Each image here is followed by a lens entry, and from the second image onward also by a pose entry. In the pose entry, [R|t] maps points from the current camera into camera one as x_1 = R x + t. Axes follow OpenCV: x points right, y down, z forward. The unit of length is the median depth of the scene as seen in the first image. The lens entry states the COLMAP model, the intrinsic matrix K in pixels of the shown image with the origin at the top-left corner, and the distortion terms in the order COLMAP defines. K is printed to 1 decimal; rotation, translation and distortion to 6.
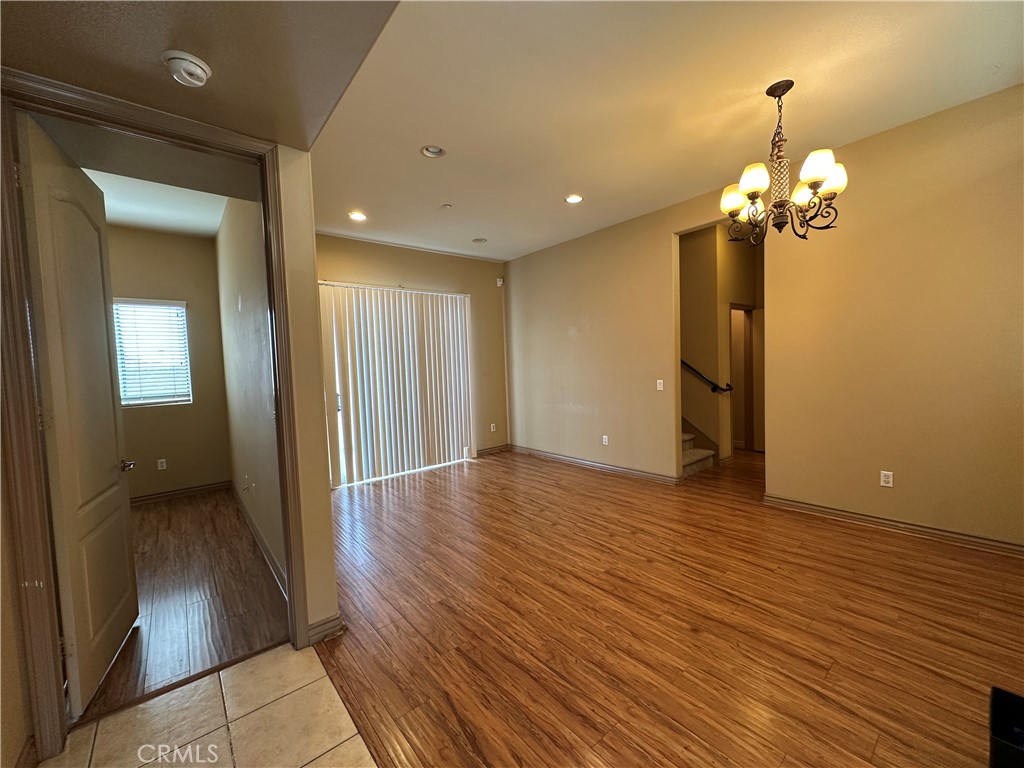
lens RADIAL K [[407.0, 0, 516.0], [0, 407.0, 385.7], [0, 0, 1]] dist [-0.001294, -0.000188]
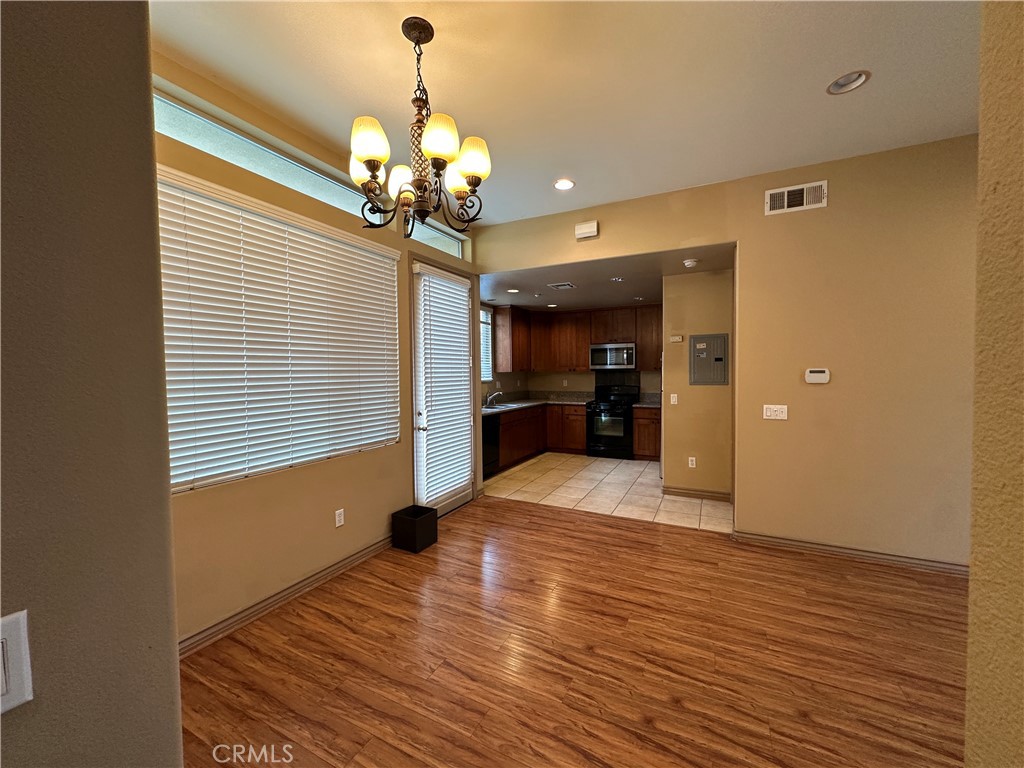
lens RADIAL K [[407.0, 0, 516.0], [0, 407.0, 385.7], [0, 0, 1]] dist [-0.001294, -0.000188]
pose [[-0.918636, 0.062642, -0.390108, 0.780247], [0.025339, 0.994660, 0.100048, -0.145736], [0.394292, 0.082023, -0.915318, 1.734742]]
